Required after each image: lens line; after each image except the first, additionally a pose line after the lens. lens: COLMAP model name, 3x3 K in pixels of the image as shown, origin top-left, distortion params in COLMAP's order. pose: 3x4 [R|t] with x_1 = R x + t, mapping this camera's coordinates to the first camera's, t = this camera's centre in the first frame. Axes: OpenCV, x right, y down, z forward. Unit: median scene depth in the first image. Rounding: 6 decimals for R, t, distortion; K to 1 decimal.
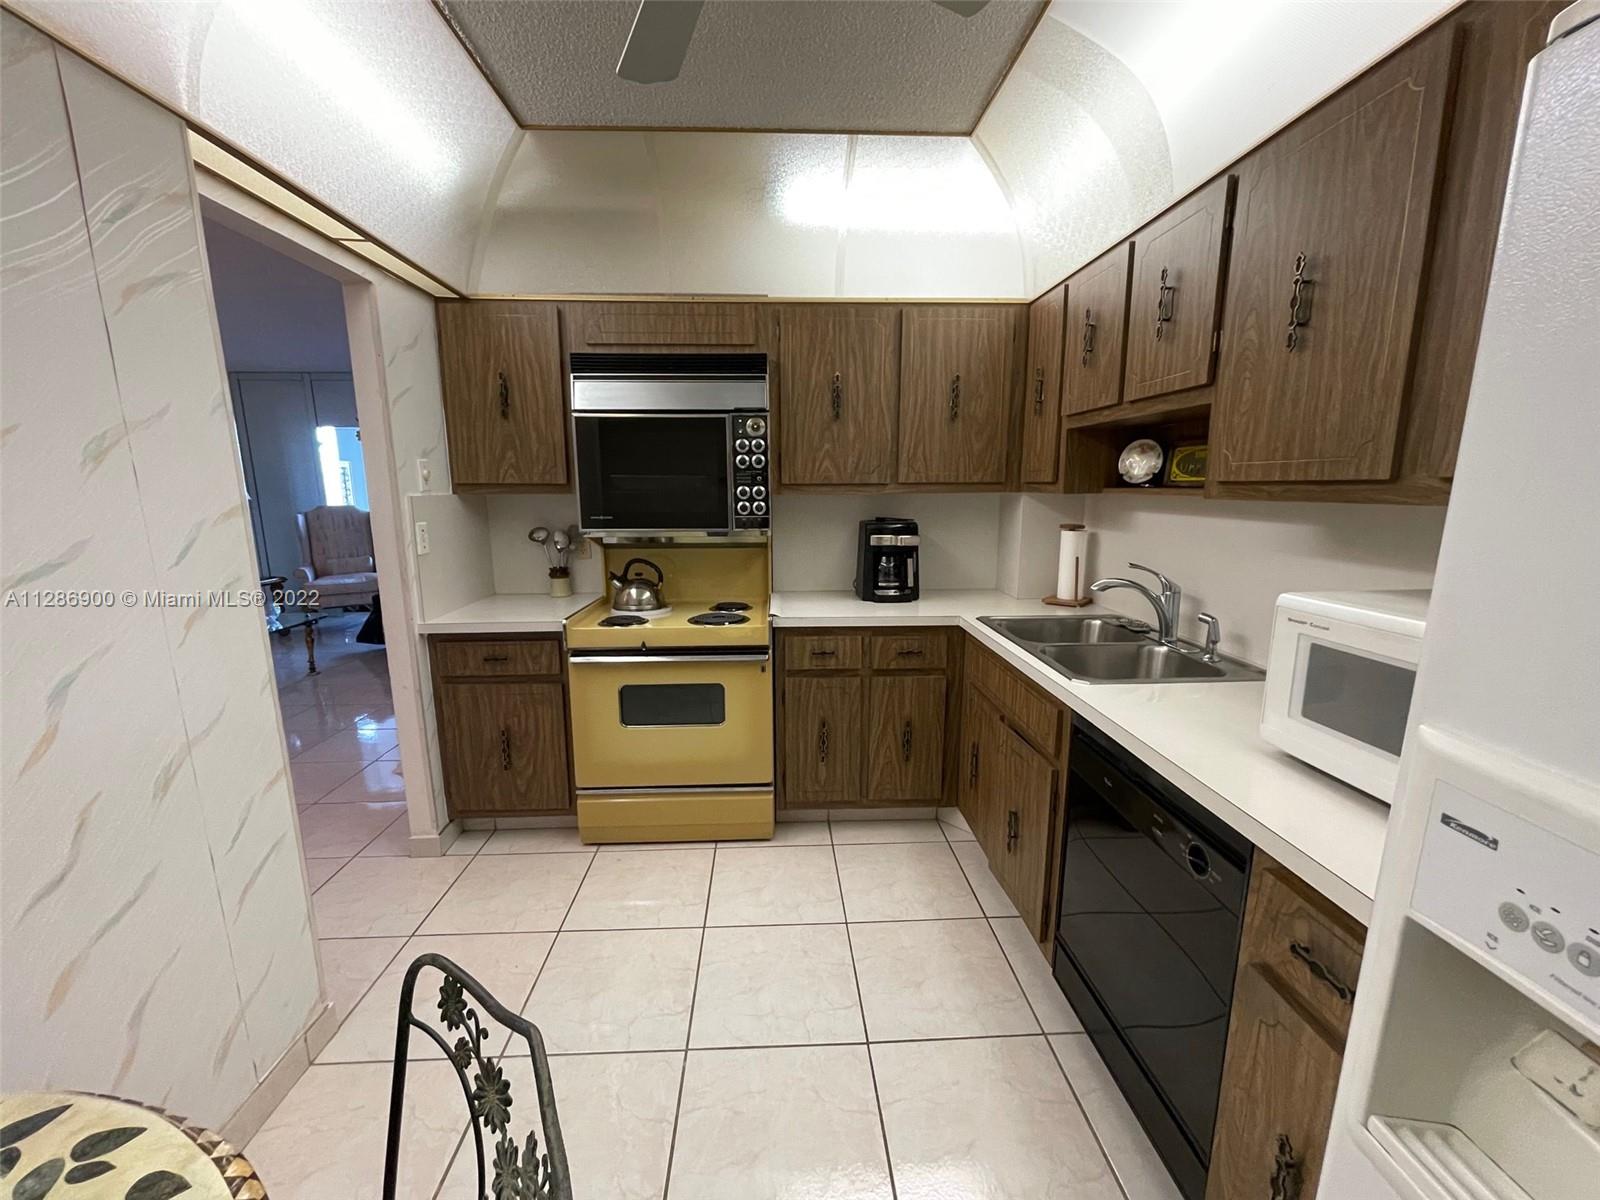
lens RADIAL K [[642.4, 0, 793.9], [0, 642.4, 598.7], [0, 0, 1]] dist [-0.003994, -0.000628]
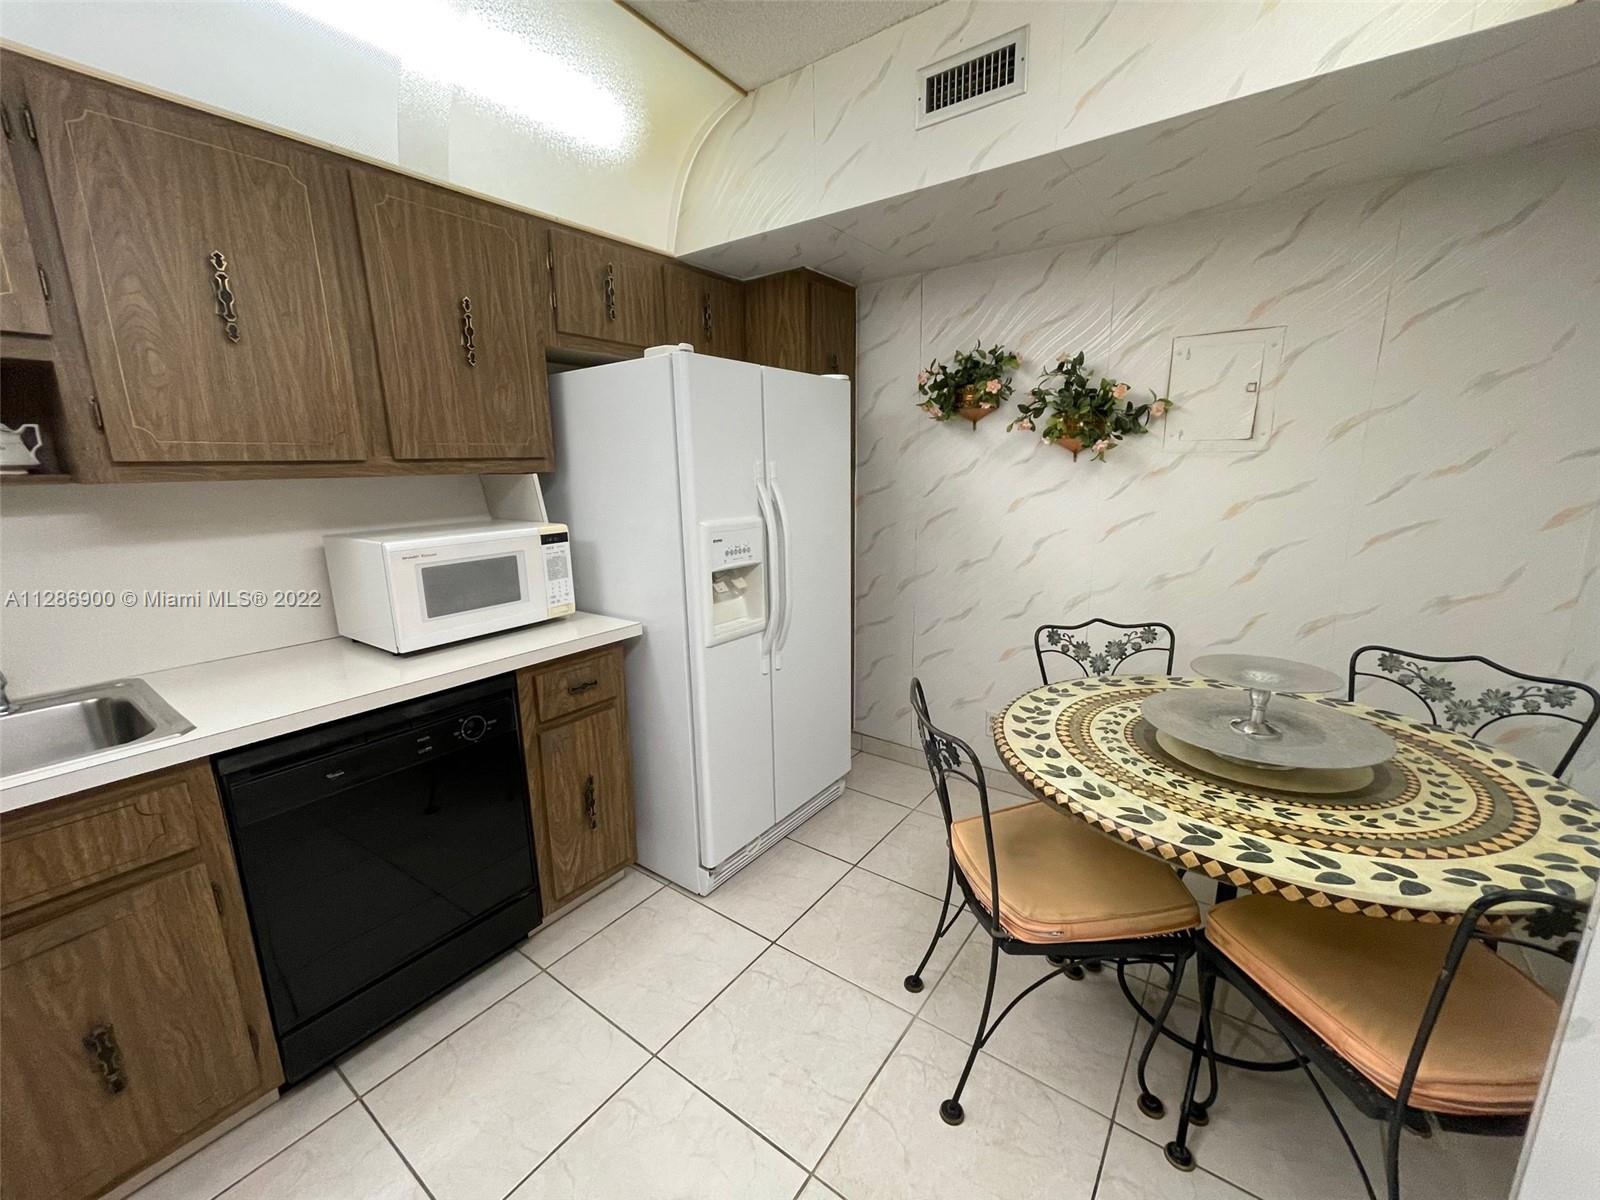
lens RADIAL K [[642.4, 0, 800.4], [0, 642.4, 603.1], [0, 0, 1]] dist [-0.003994, -0.000628]
pose [[-0.783908, -0.114683, 0.610194, -0.611166], [0.127496, 0.932115, 0.338979, -0.189407], [-0.607646, 0.343525, -0.716070, 1.174533]]
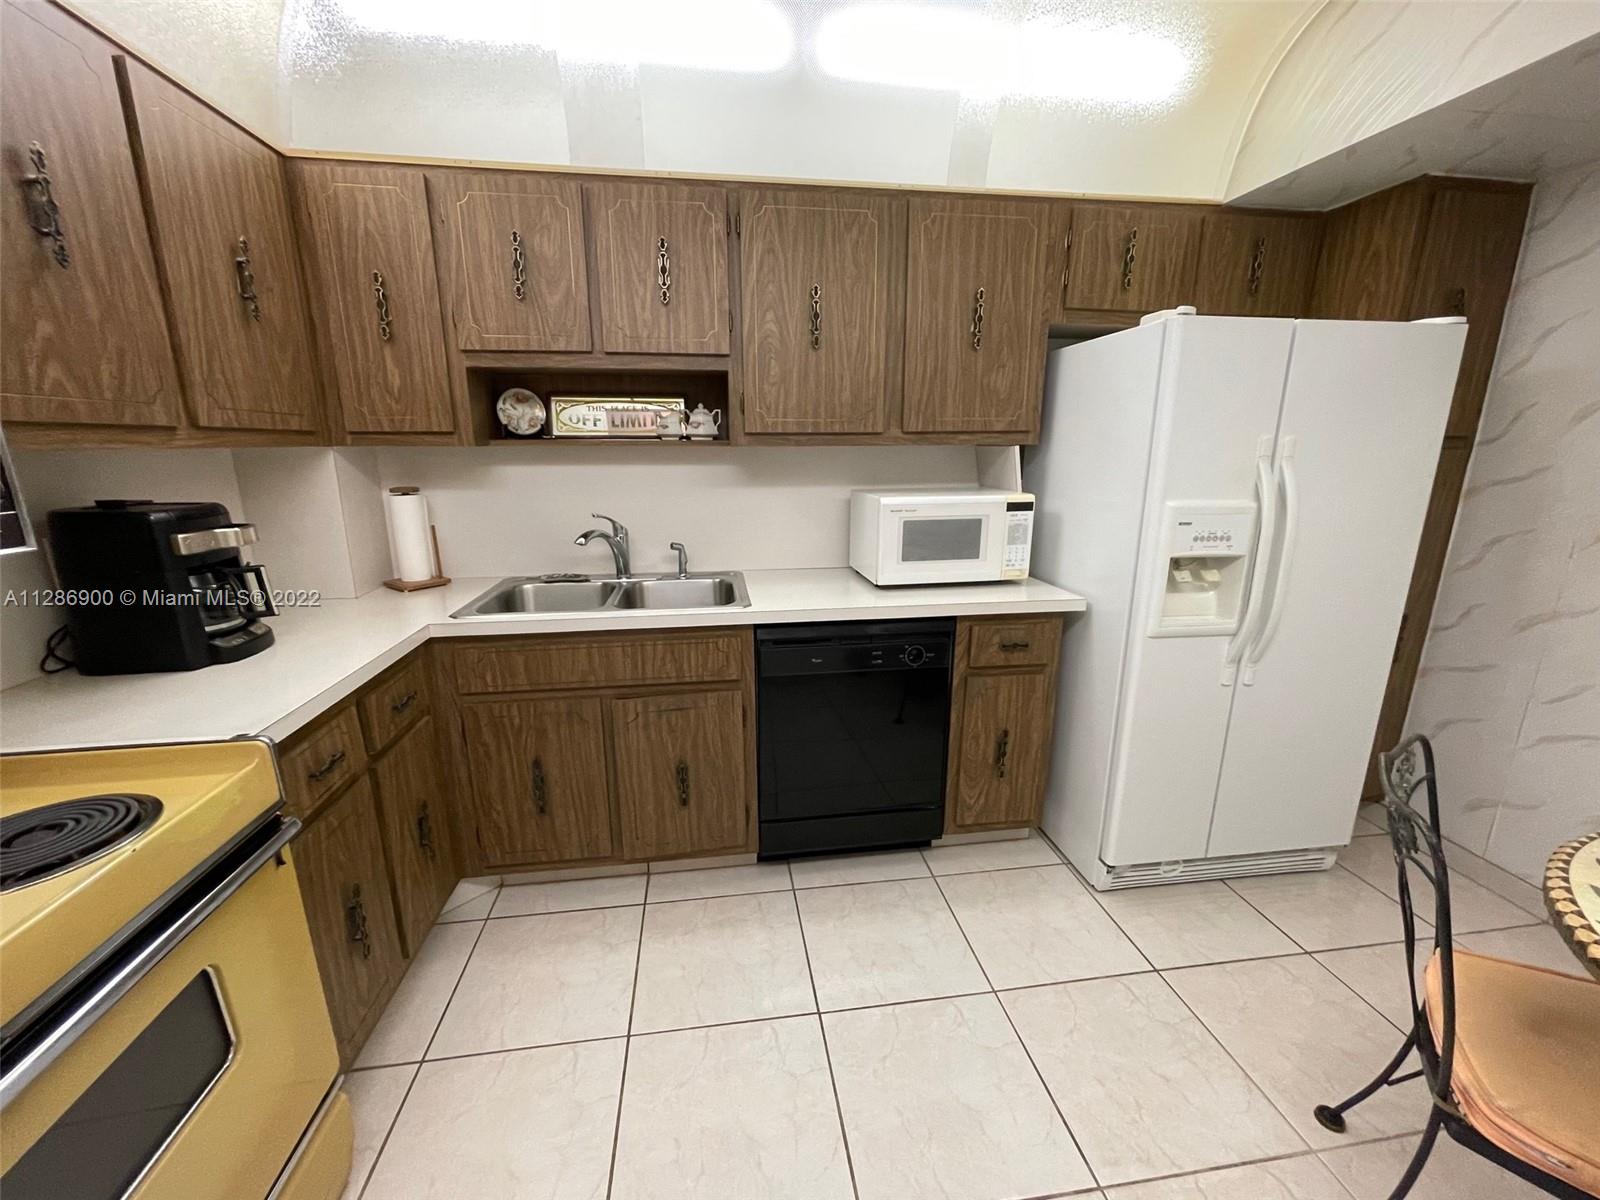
lens RADIAL K [[642.4, 0, 799.5], [0, 642.4, 603.6], [0, 0, 1]] dist [-0.003994, -0.000628]
pose [[-0.101666, -0.233461, 0.967037, -0.769286], [0.175590, 0.952601, 0.248436, -0.164315], [-0.979200, 0.195059, -0.055854, 1.087575]]
